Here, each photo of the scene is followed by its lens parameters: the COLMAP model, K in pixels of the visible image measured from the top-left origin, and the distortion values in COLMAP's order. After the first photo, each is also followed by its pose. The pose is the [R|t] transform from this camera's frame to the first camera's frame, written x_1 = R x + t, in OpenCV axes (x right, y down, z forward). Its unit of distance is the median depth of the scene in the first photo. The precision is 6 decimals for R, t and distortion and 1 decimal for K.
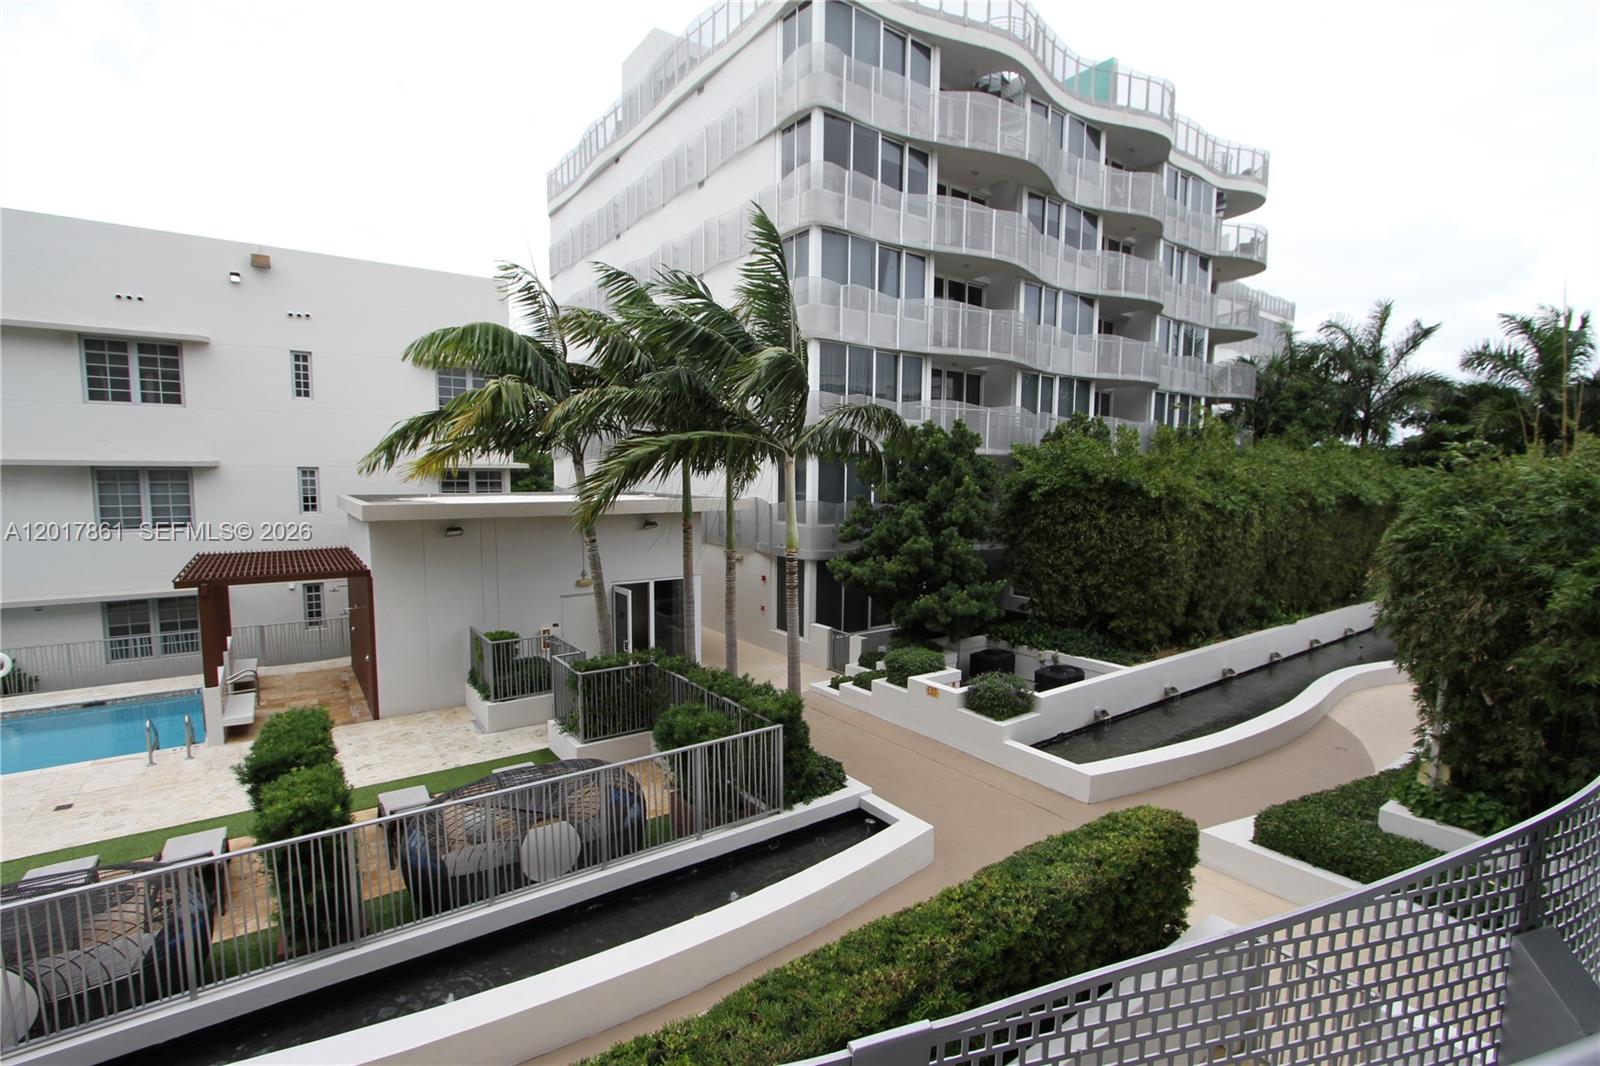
lens RADIAL K [[730.6, 0, 799.7], [0, 730.6, 542.3], [0, 0, 1]] dist [-0.018738, 0.003402]
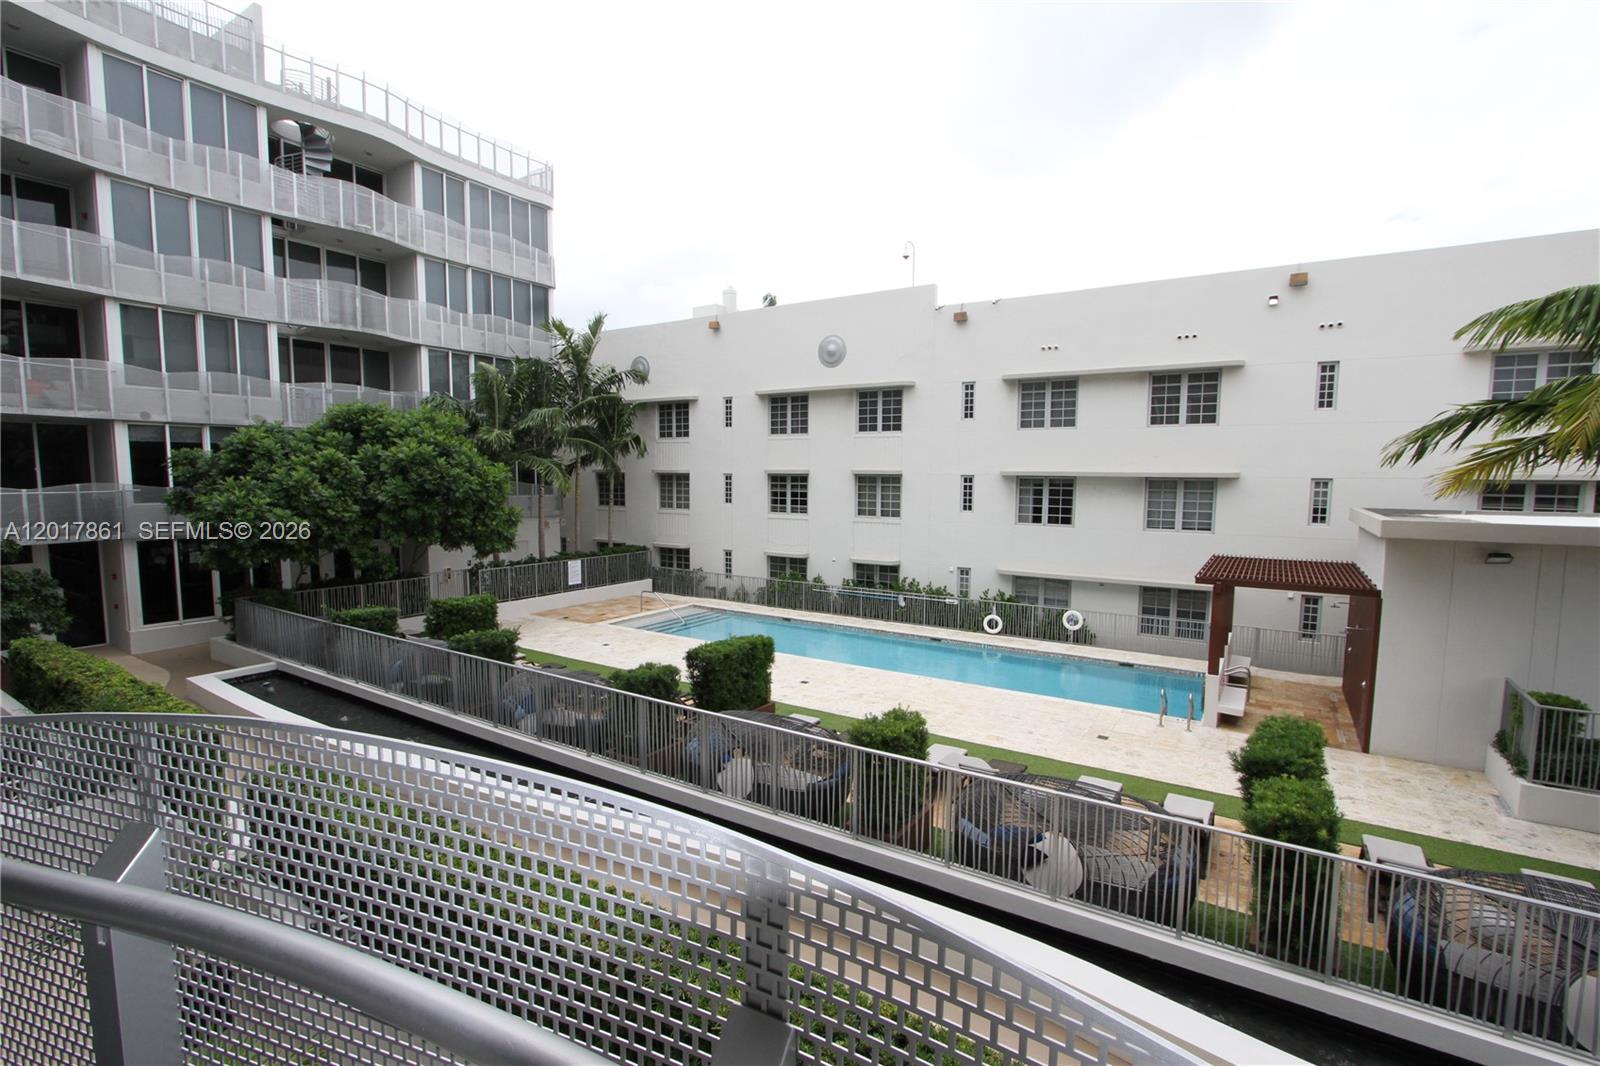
lens RADIAL K [[730.6, 0, 809.5], [0, 730.6, 543.7], [0, 0, 1]] dist [-0.018738, 0.003402]
pose [[0.371600, 0.082080, -0.924758, -0.019960], [-0.094386, 0.994263, 0.050321, 0.001283], [0.923583, 0.068585, 0.377215, -0.014488]]
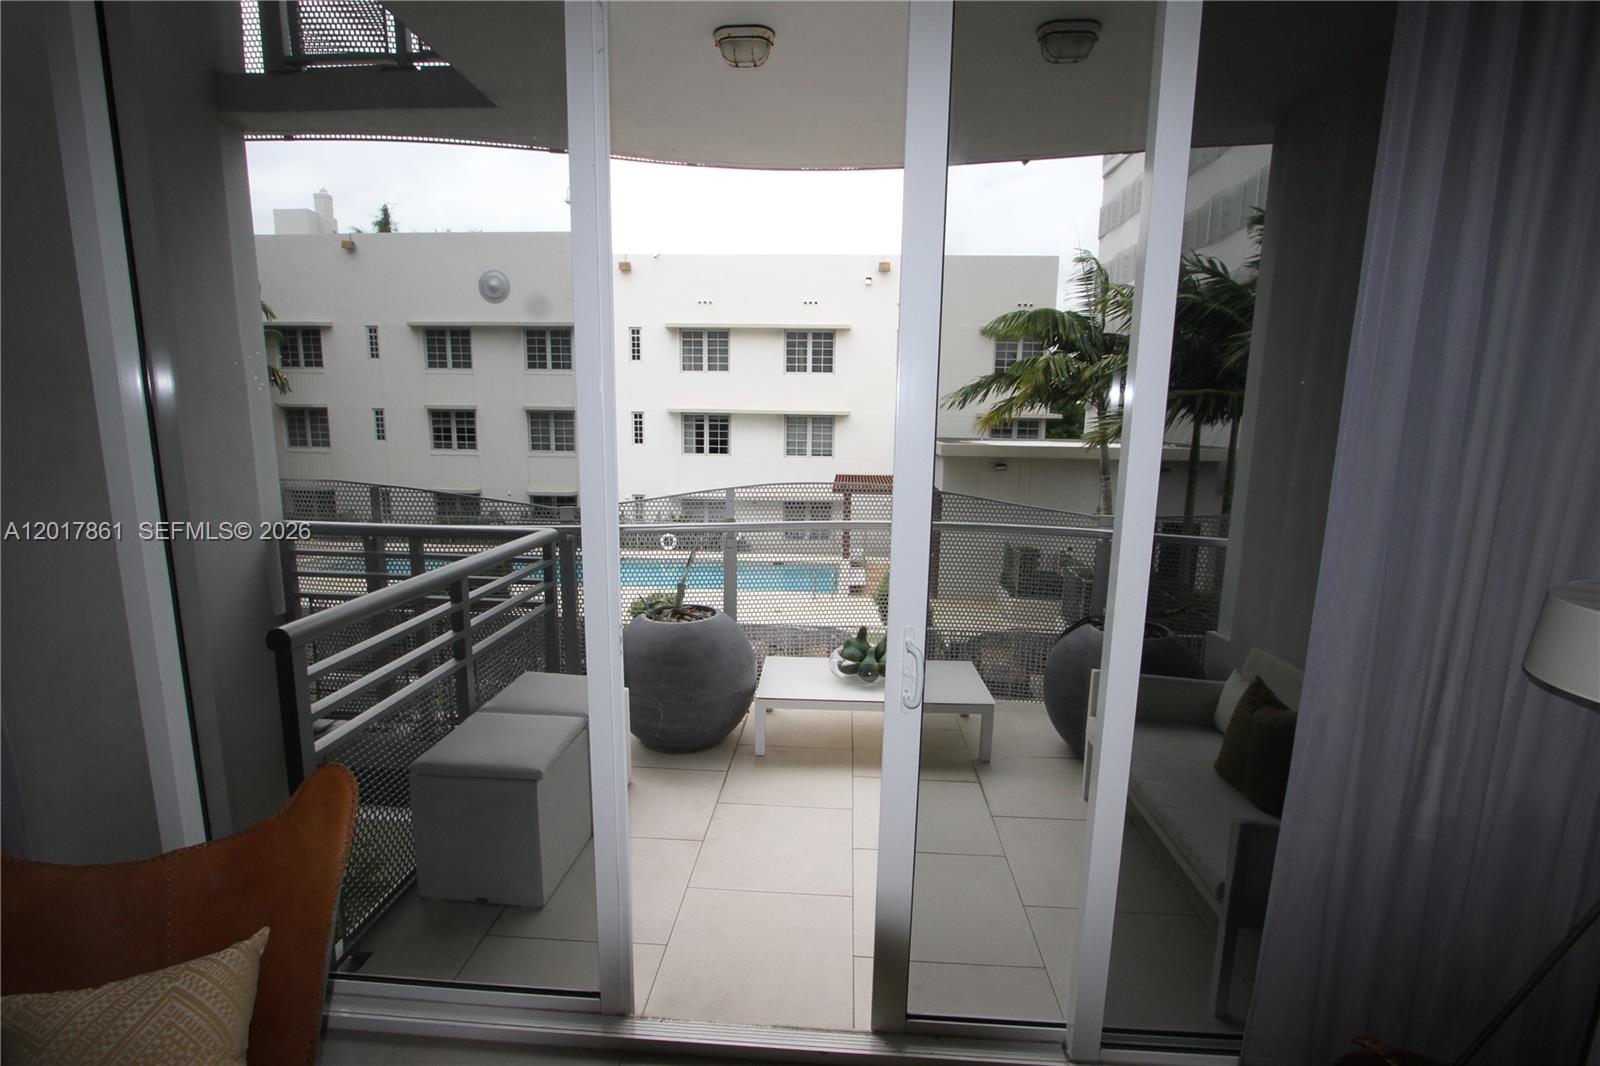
lens RADIAL K [[791.8, 0, 785.3], [0, 791.8, 547.3], [0, 0, 1]] dist [-0.020339, 0.000339]
pose [[0.772924, 0.110165, -0.624861, 0.133646], [-0.070032, 0.993607, 0.088550, 0.030882], [0.630622, -0.024682, 0.775698, -0.360096]]
